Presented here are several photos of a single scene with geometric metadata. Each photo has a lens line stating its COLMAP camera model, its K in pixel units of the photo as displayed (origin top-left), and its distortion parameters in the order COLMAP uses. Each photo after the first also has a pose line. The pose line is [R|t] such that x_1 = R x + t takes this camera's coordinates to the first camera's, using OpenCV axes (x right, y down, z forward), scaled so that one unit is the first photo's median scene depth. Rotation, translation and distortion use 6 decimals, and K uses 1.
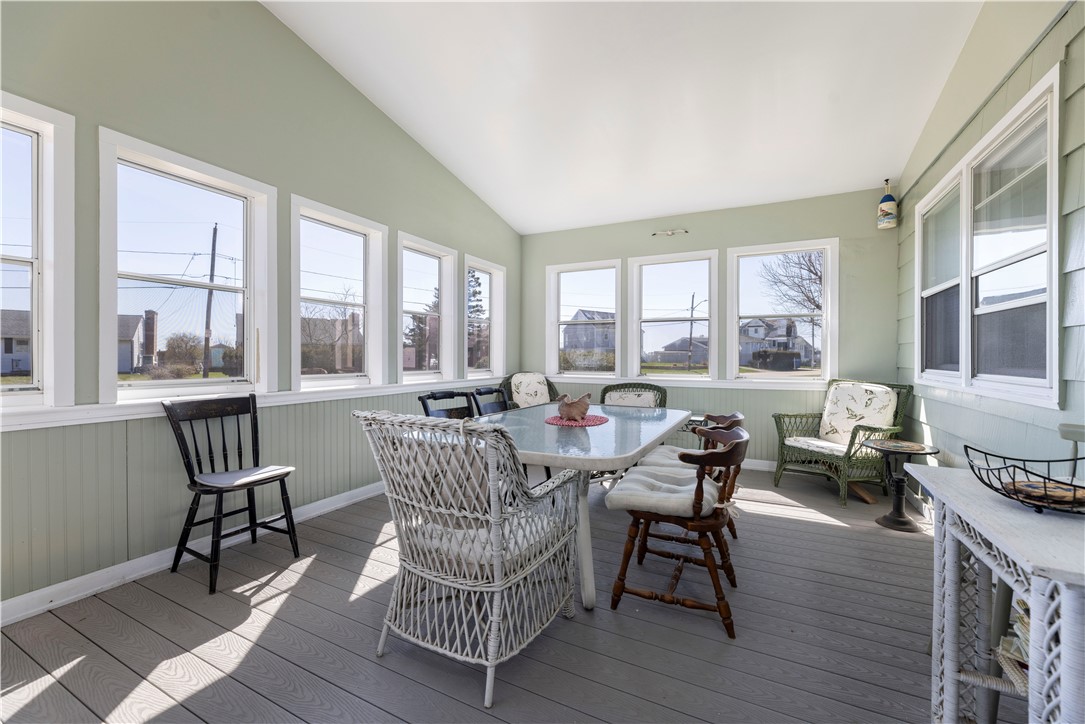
lens RADIAL K [[438.5, 0, 540.7], [0, 438.5, 362.6], [0, 0, 1]] dist [-0.000055, -0.000564]
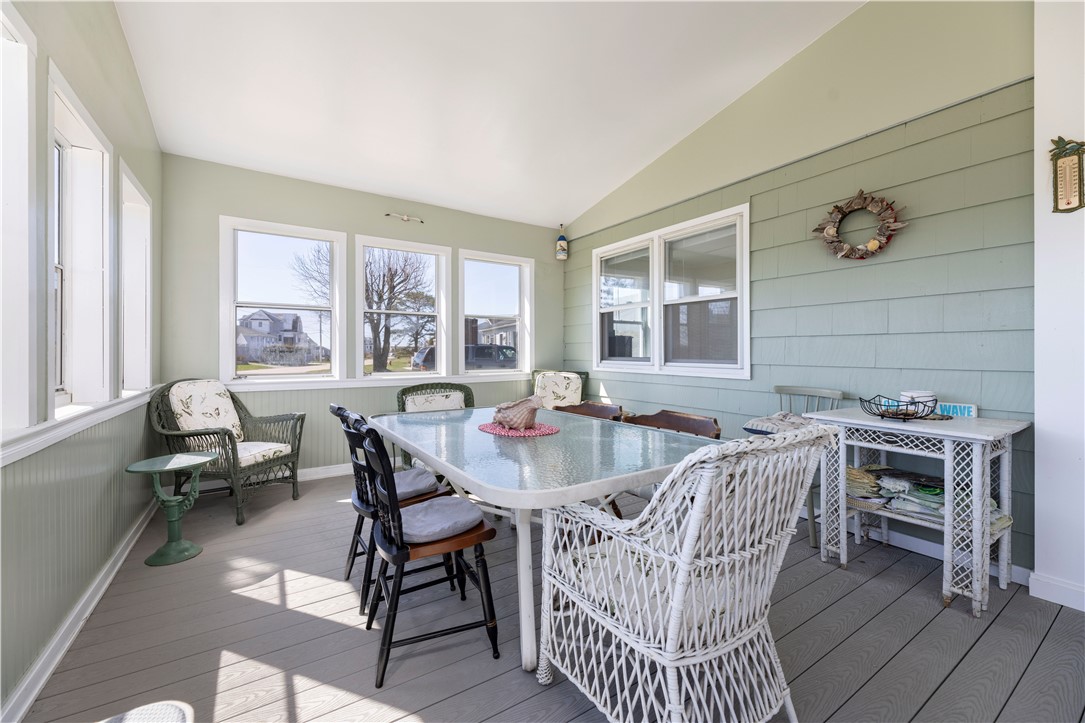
lens RADIAL K [[438.5, 0, 547.6], [0, 438.5, 350.0], [0, 0, 1]] dist [-0.000055, -0.000564]
pose [[0.497542, 0.000117, 0.867440, -0.434737], [0.015172, 0.999846, -0.008837, -0.008855], [-0.867307, 0.017558, 0.497463, 0.356519]]
